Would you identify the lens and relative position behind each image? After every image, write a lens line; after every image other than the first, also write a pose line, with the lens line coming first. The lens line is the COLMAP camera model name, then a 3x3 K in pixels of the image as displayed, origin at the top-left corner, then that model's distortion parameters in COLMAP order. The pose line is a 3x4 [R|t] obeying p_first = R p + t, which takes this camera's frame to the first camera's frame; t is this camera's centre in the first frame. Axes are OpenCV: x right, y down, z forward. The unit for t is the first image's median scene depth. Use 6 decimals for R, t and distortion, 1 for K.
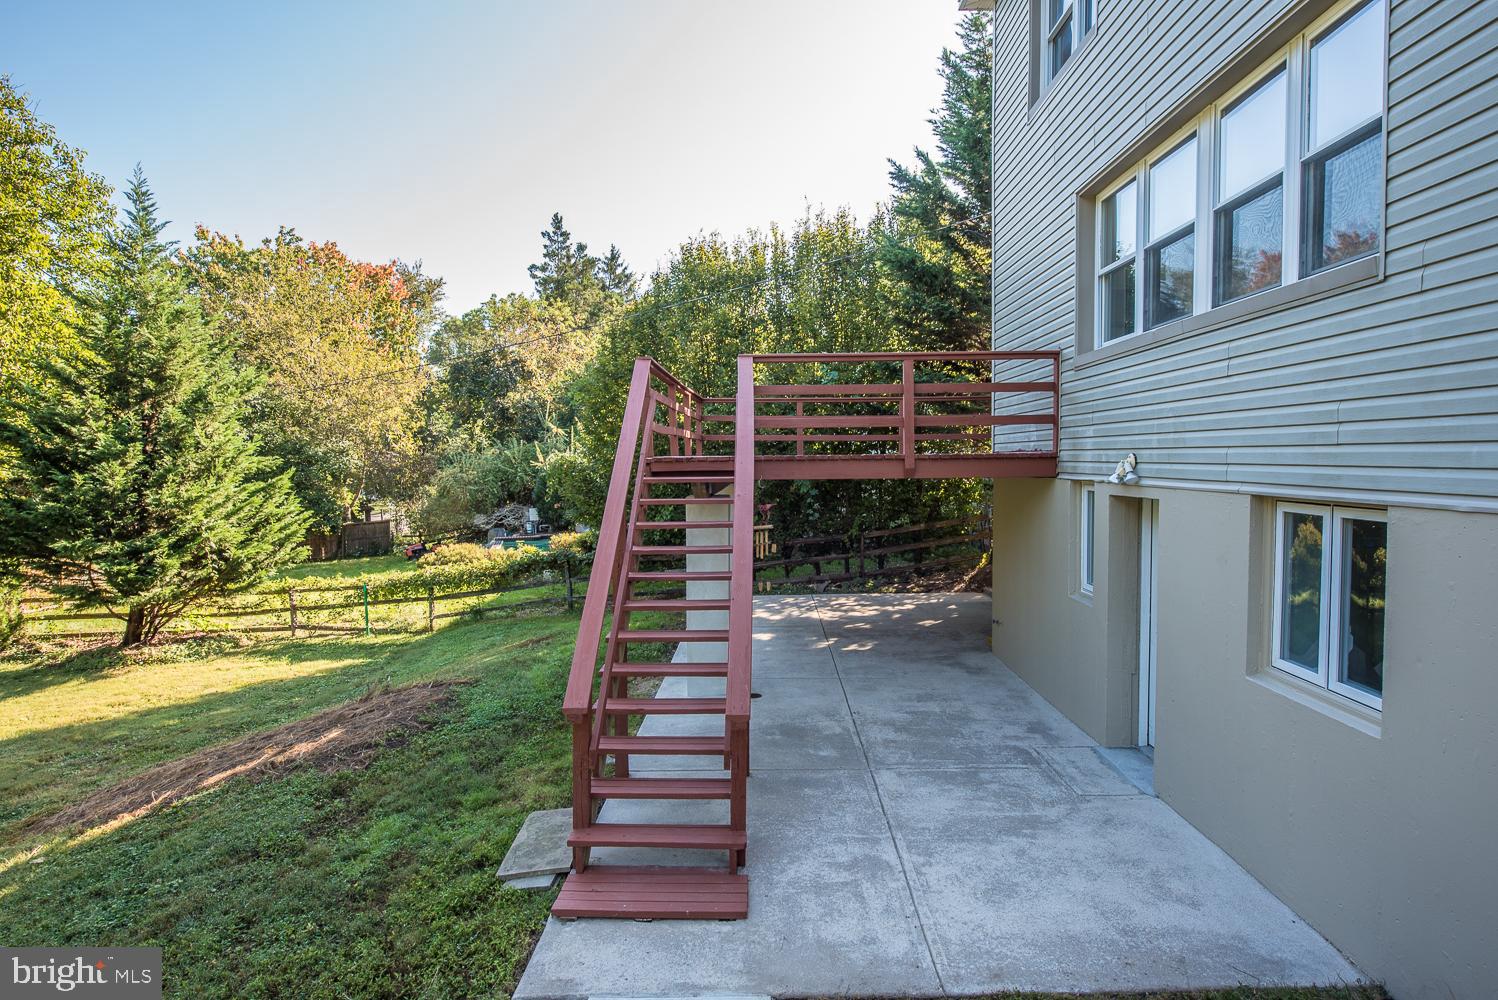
lens RADIAL K [[843.5, 0, 749.0], [0, 843.5, 500.0], [0, 0, 1]] dist [-0.000104, -0.000009]
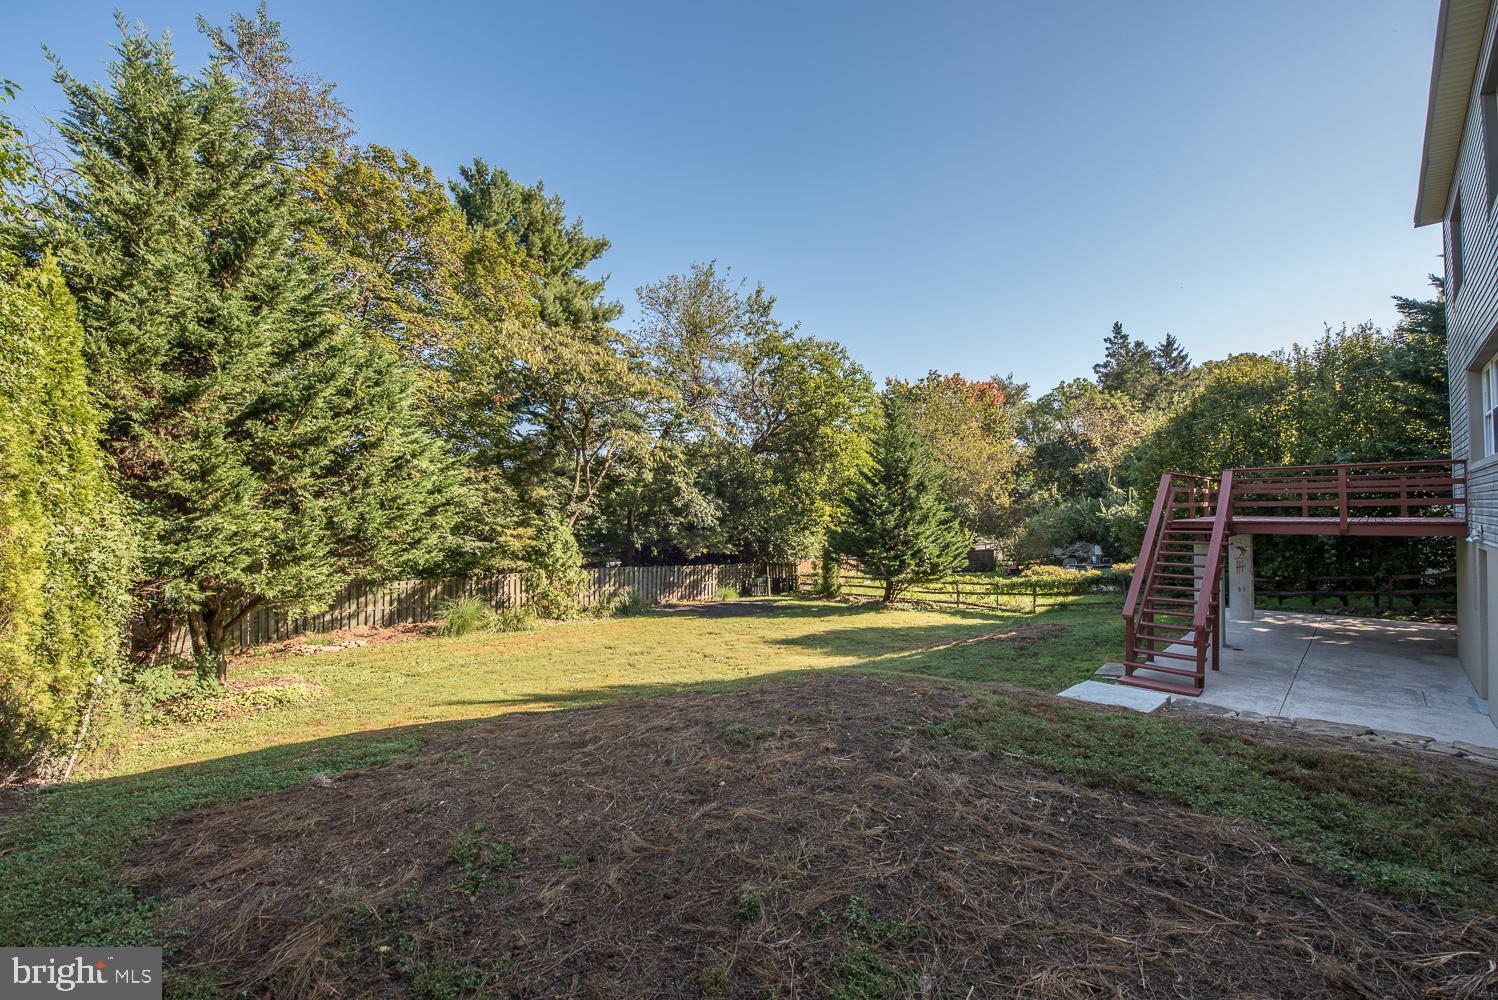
lens RADIAL K [[591.9, 0, 749.0], [0, 591.9, 500.0], [0, 0, 1]] dist [-0.021281, -0.000530]
pose [[0.708757, -0.007848, -0.705409, 0.060980], [-0.035688, 0.998259, -0.046964, 0.000856], [0.704549, 0.058460, 0.707243, -0.276837]]
